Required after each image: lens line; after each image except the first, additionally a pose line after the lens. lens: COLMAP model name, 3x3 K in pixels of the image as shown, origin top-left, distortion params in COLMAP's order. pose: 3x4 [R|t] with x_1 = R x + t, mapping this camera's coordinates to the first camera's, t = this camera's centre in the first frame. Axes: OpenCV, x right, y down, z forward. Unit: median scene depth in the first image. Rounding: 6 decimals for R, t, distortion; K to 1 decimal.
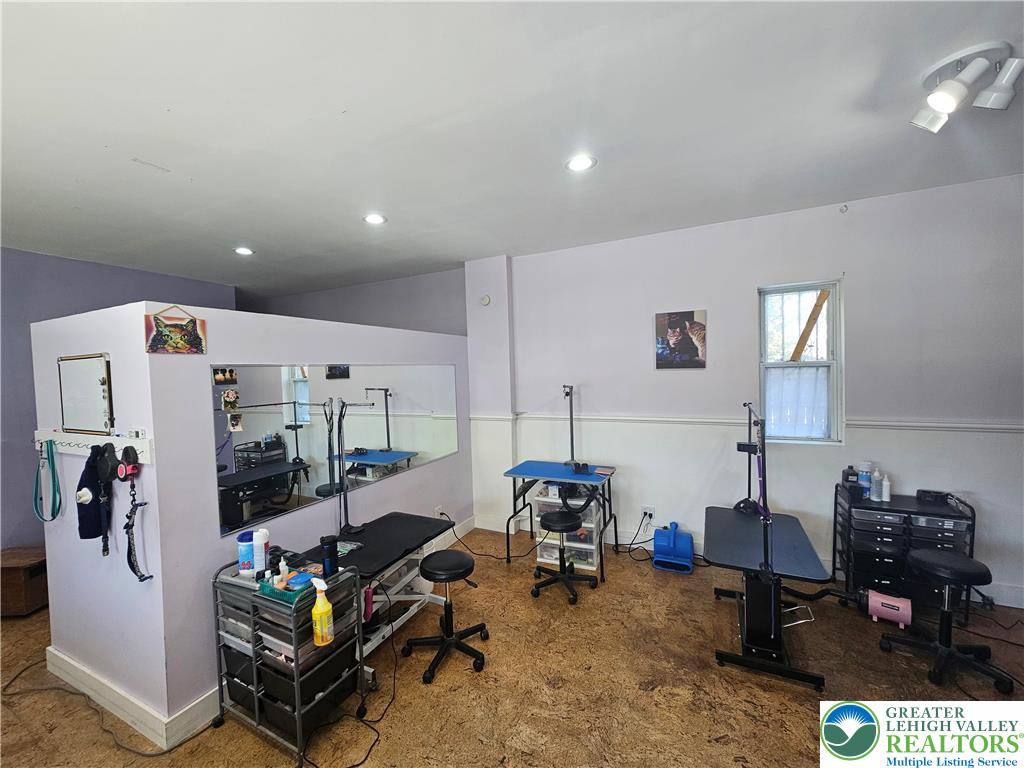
lens RADIAL K [[417.6, 0, 492.2], [0, 417.6, 384.0], [0, 0, 1]] dist [-0.001524, 0.004353]
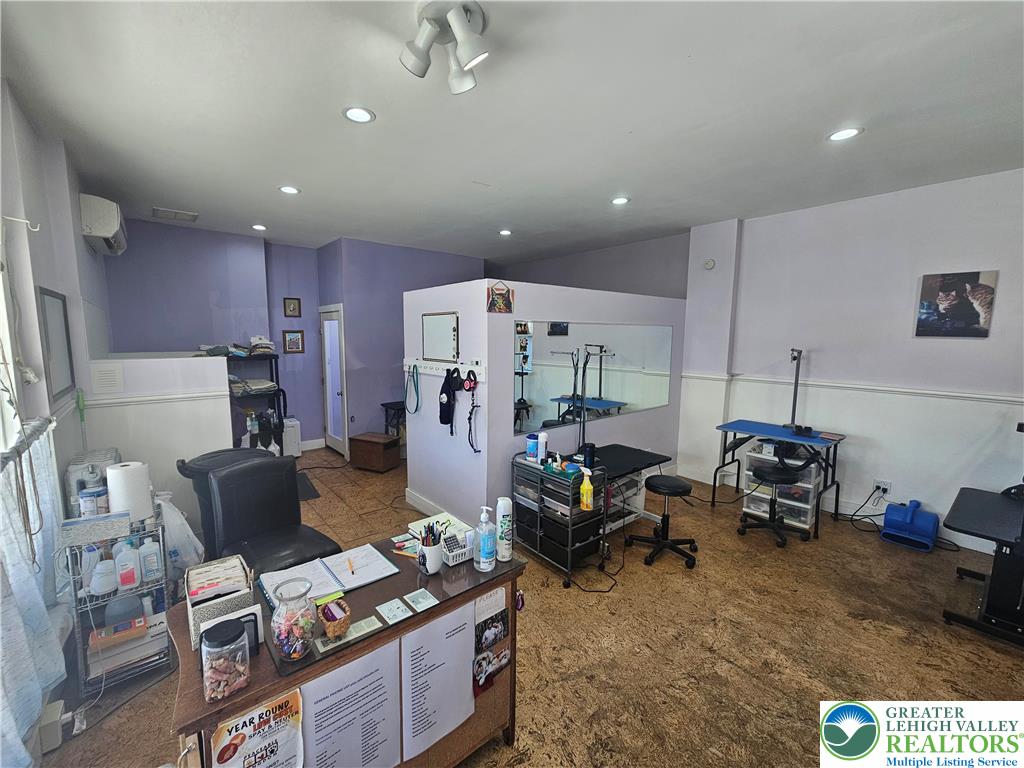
lens RADIAL K [[417.7, 0, 491.7], [0, 417.7, 384.3], [0, 0, 1]] dist [0.009120, -0.005286]
pose [[0.909082, 0.084867, -0.407883, -0.078502], [-0.046662, 0.993613, 0.102739, 0.020030], [0.413997, -0.074365, 0.907236, -0.262295]]
